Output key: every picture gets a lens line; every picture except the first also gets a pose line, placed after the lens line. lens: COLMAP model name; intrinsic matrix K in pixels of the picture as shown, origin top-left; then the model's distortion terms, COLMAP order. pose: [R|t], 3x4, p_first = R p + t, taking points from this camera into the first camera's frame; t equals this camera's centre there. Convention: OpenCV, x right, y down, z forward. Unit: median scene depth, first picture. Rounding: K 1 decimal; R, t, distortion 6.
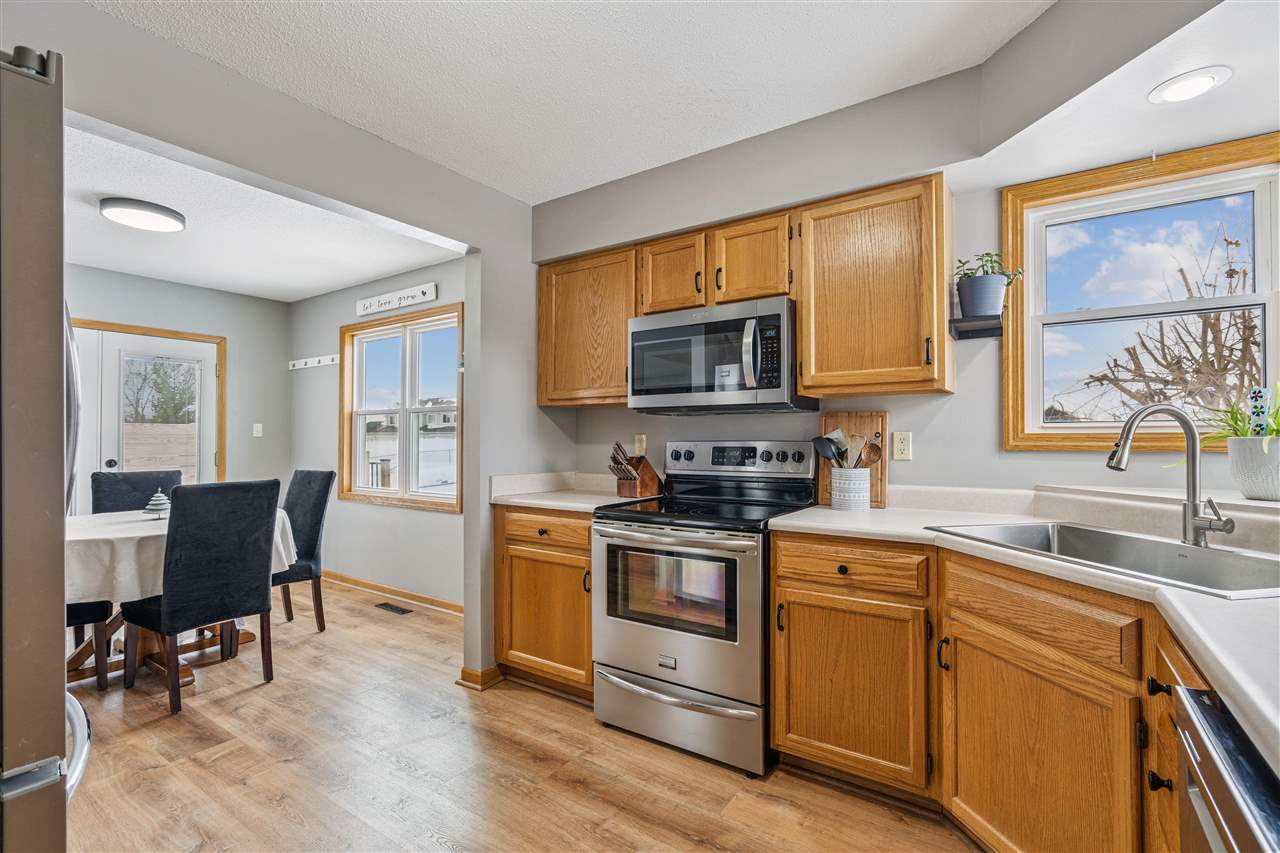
lens RADIAL K [[581.0, 0, 642.8], [0, 581.0, 435.9], [0, 0, 1]] dist [-0.003725, 0.000260]
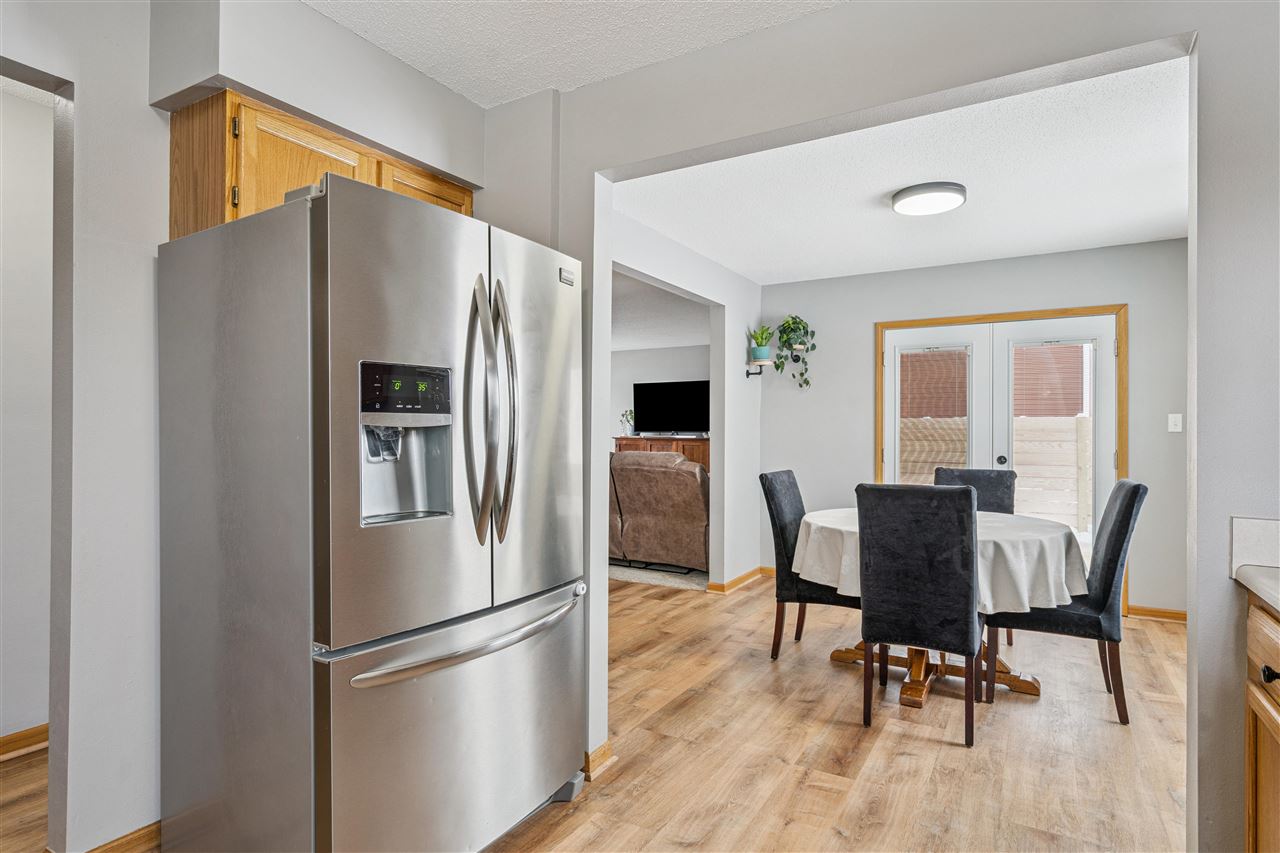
lens RADIAL K [[674.5, 0, 642.7], [0, 674.5, 435.8], [0, 0, 1]] dist [-0.000703, 0.000238]
pose [[0.070573, 0.004849, -0.997495, 0.227744], [0.000126, 0.999988, 0.004870, 0.003198], [0.997507, -0.000469, 0.070572, 0.506943]]
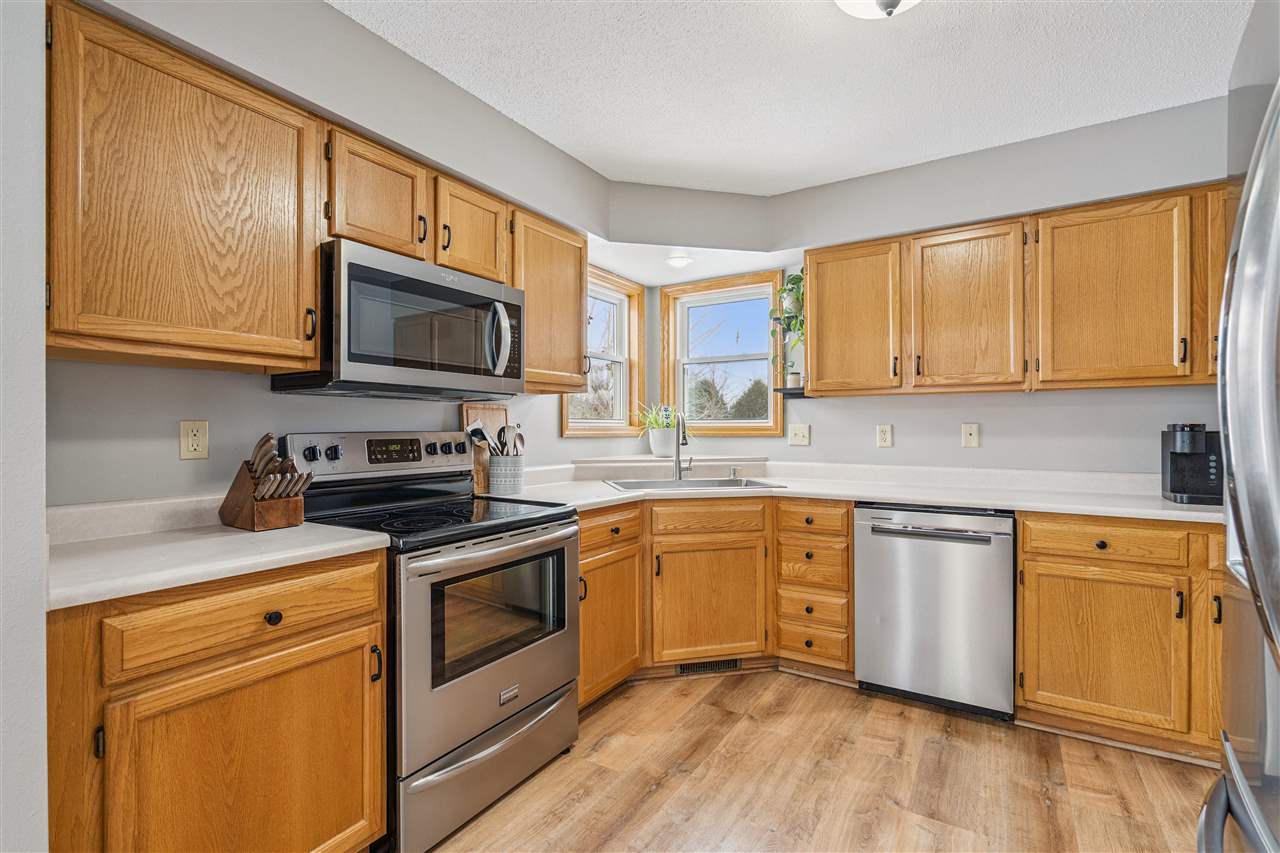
lens RADIAL K [[581.0, 0, 641.5], [0, 581.0, 430.4], [0, 0, 1]] dist [-0.003725, 0.000260]
pose [[-0.041290, 0.000021, 0.999147, -0.627467], [-0.005015, 0.999987, -0.000228, 0.004981], [-0.999135, -0.005021, -0.041290, 0.659704]]
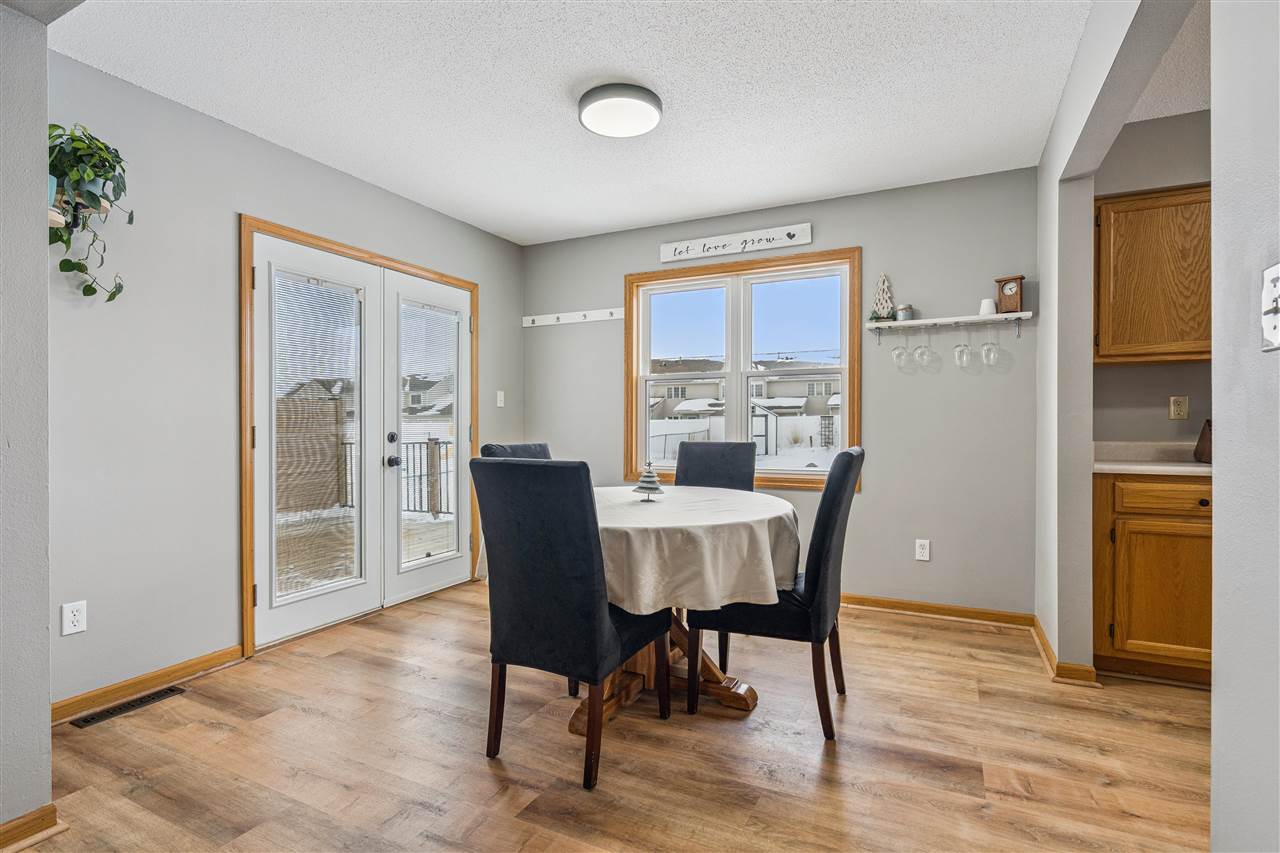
lens RADIAL K [[615.0, 0, 642.6], [0, 615.0, 431.9], [0, 0, 1]] dist [-0.001023, -0.000206]
pose [[0.989699, -0.003724, 0.143116, -1.061046], [0.001150, 0.999836, 0.018059, 0.038616], [-0.143160, -0.017709, 0.989541, 0.191807]]
